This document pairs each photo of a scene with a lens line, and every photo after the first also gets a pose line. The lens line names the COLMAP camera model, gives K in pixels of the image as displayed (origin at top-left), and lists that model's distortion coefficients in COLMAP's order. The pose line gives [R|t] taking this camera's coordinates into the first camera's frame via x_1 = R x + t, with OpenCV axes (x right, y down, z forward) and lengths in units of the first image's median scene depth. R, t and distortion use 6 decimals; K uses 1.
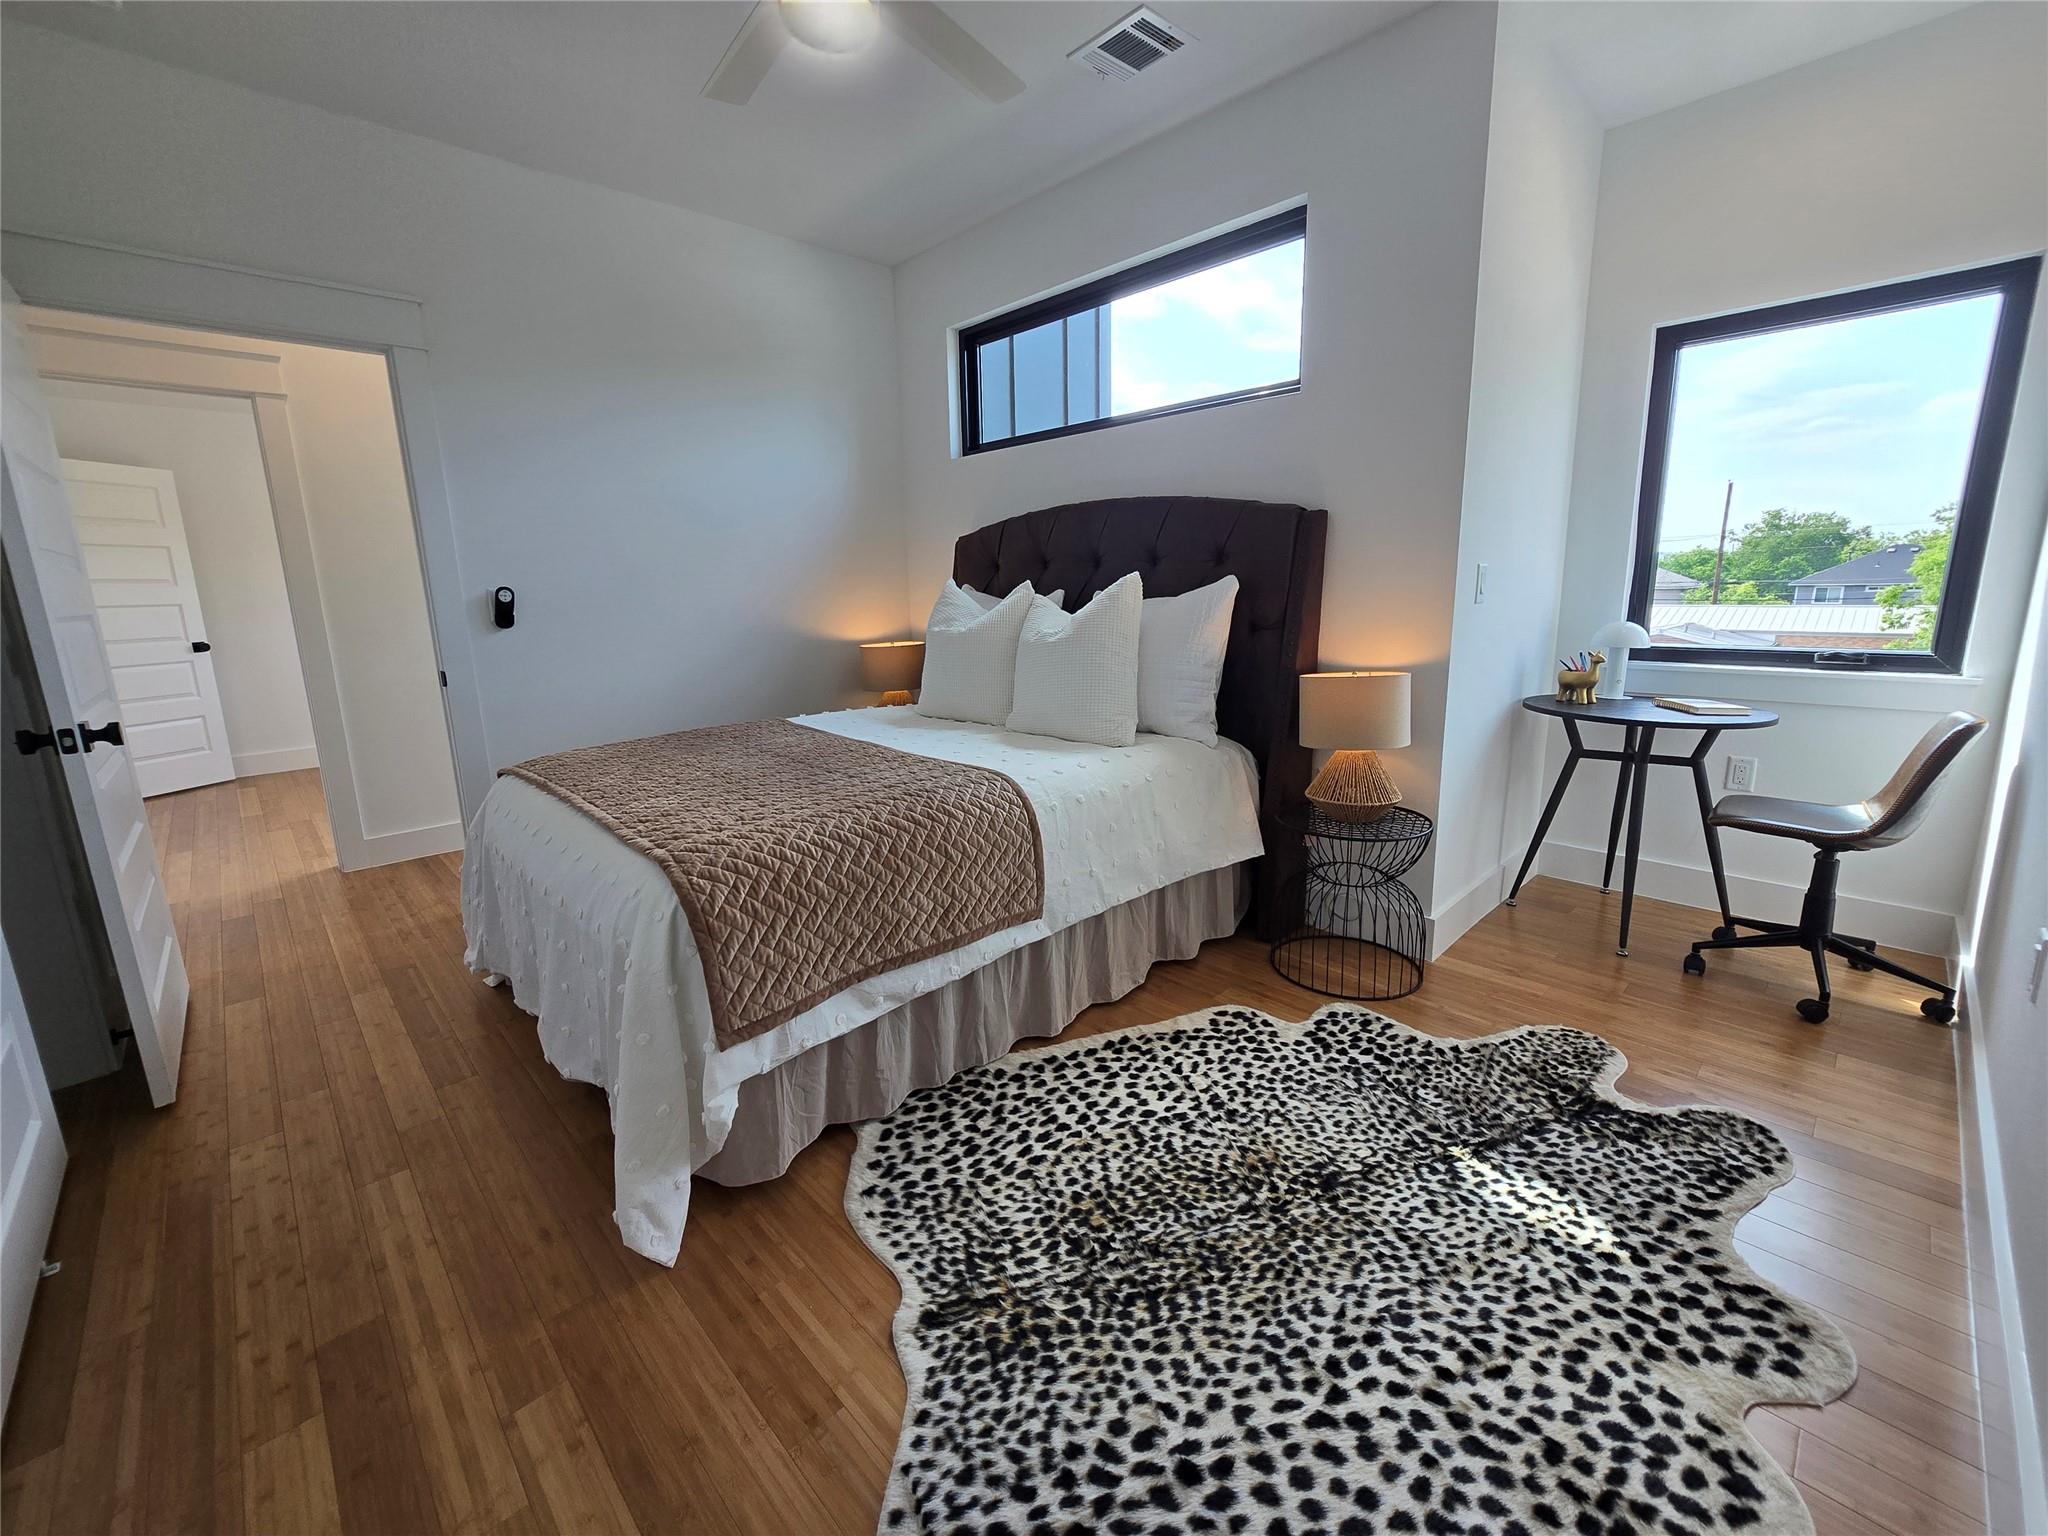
lens RADIAL K [[843.4, 0, 1022.8], [0, 843.4, 767.5], [0, 0, 1]] dist [-0.001304, -0.001845]
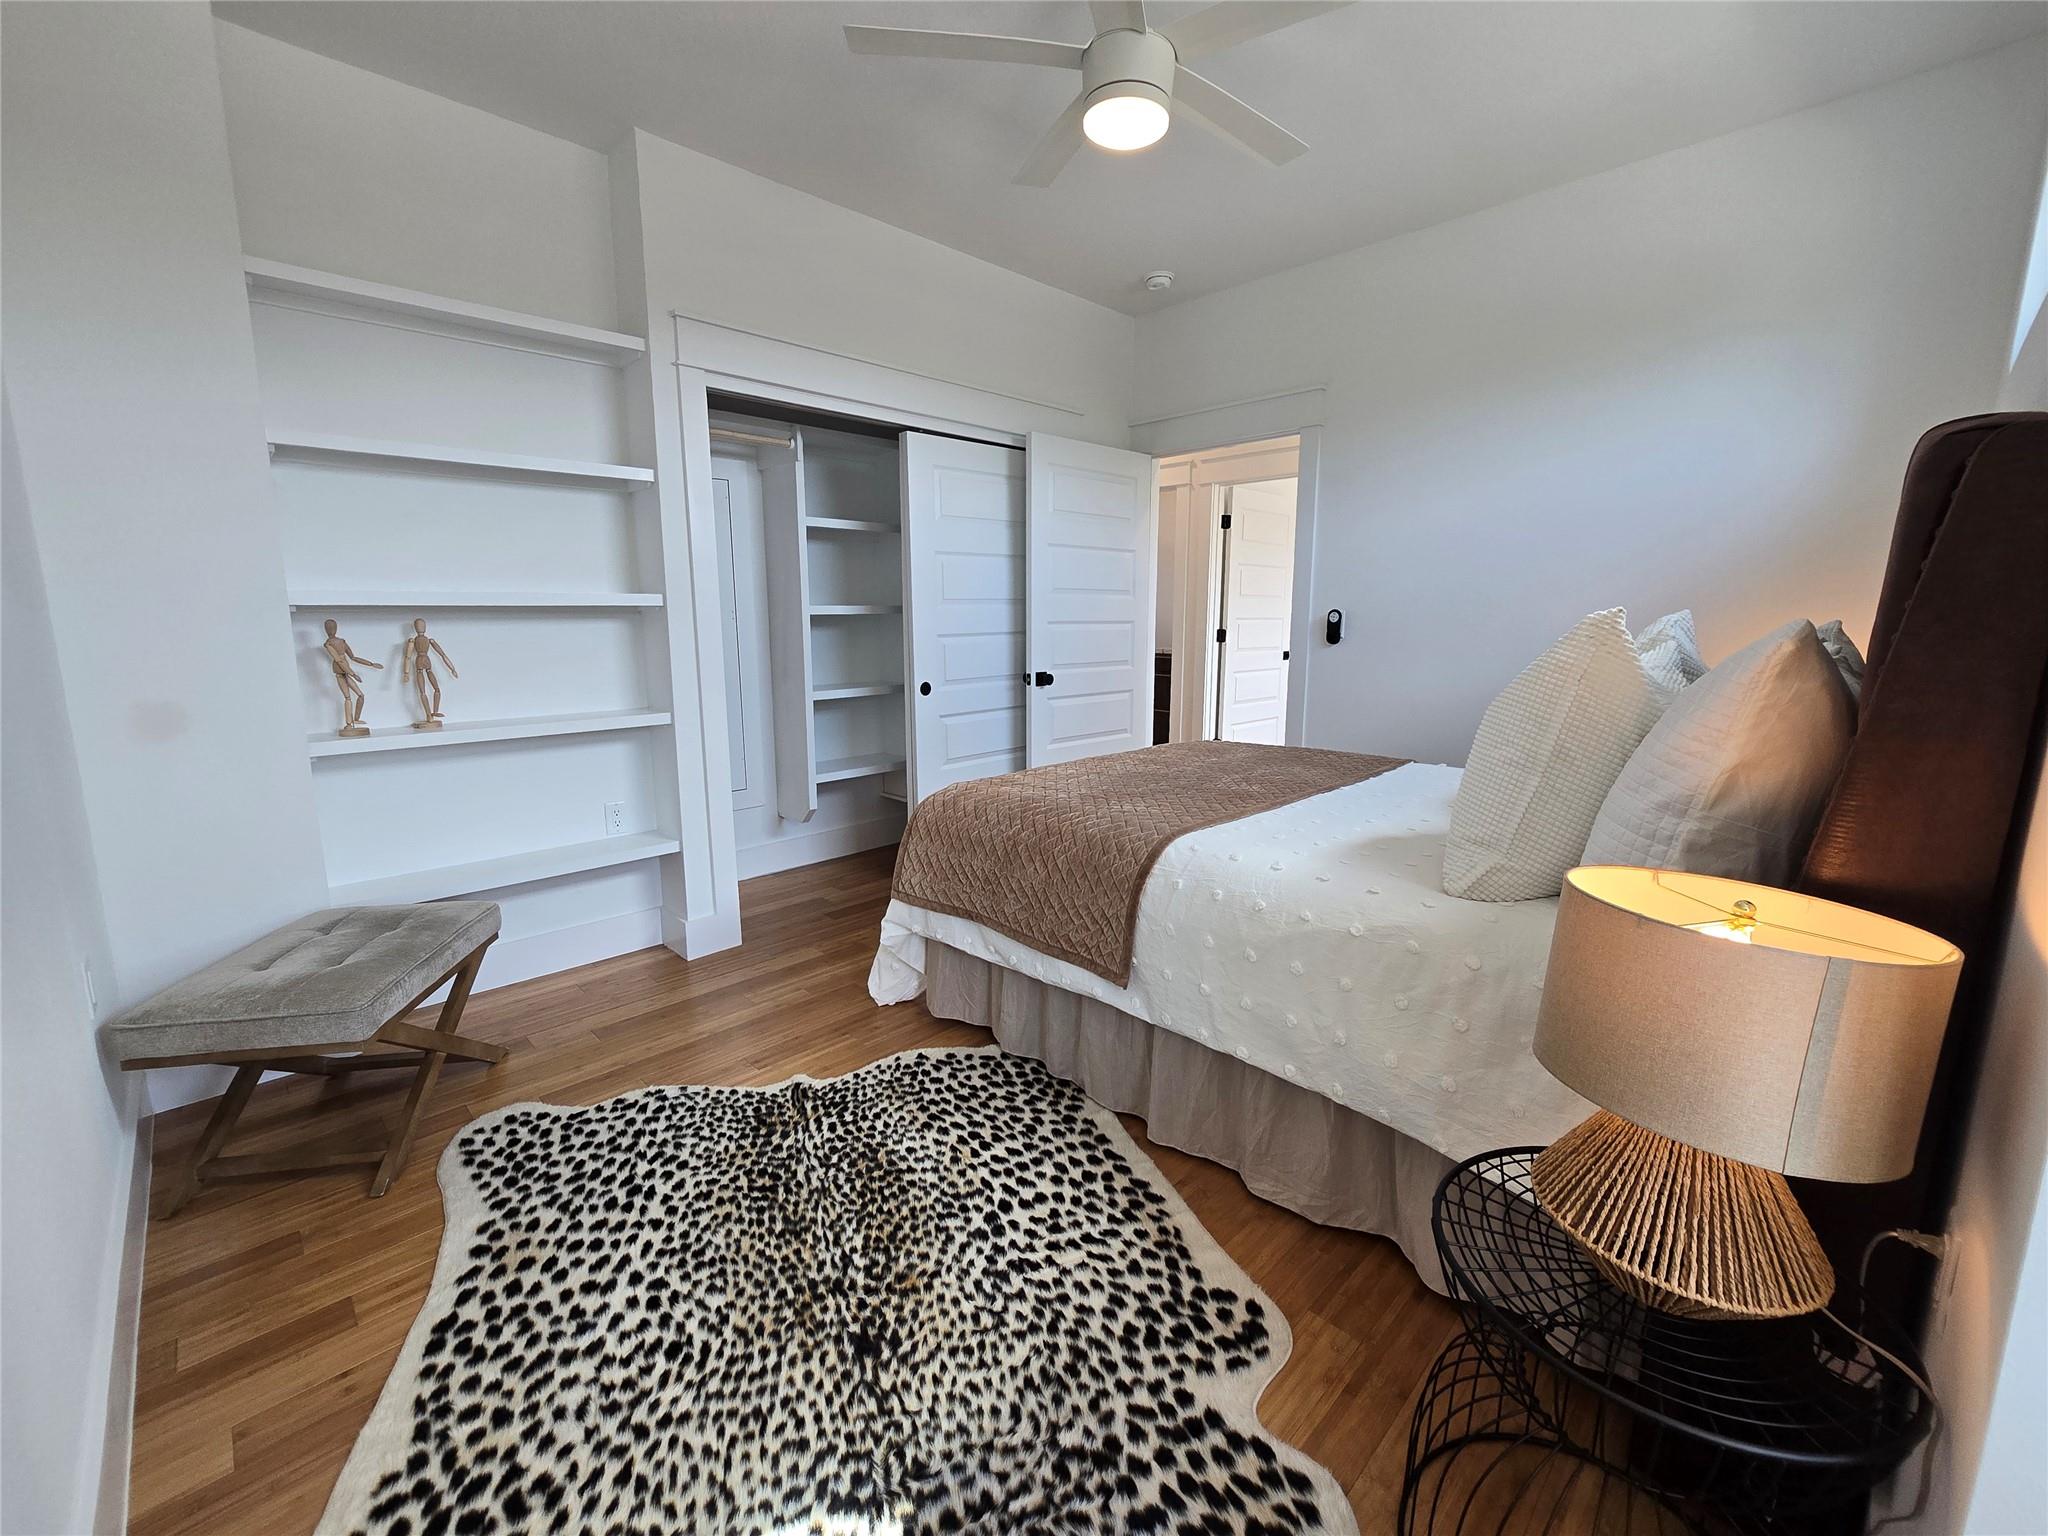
lens RADIAL K [[843.4, 0, 1022.0], [0, 843.4, 760.9], [0, 0, 1]] dist [-0.001304, -0.001845]
pose [[0.012735, 0.200040, -0.979705, 1.239055], [-0.219943, 0.956349, 0.192412, -0.296846], [0.975430, 0.213028, 0.056177, 1.138318]]
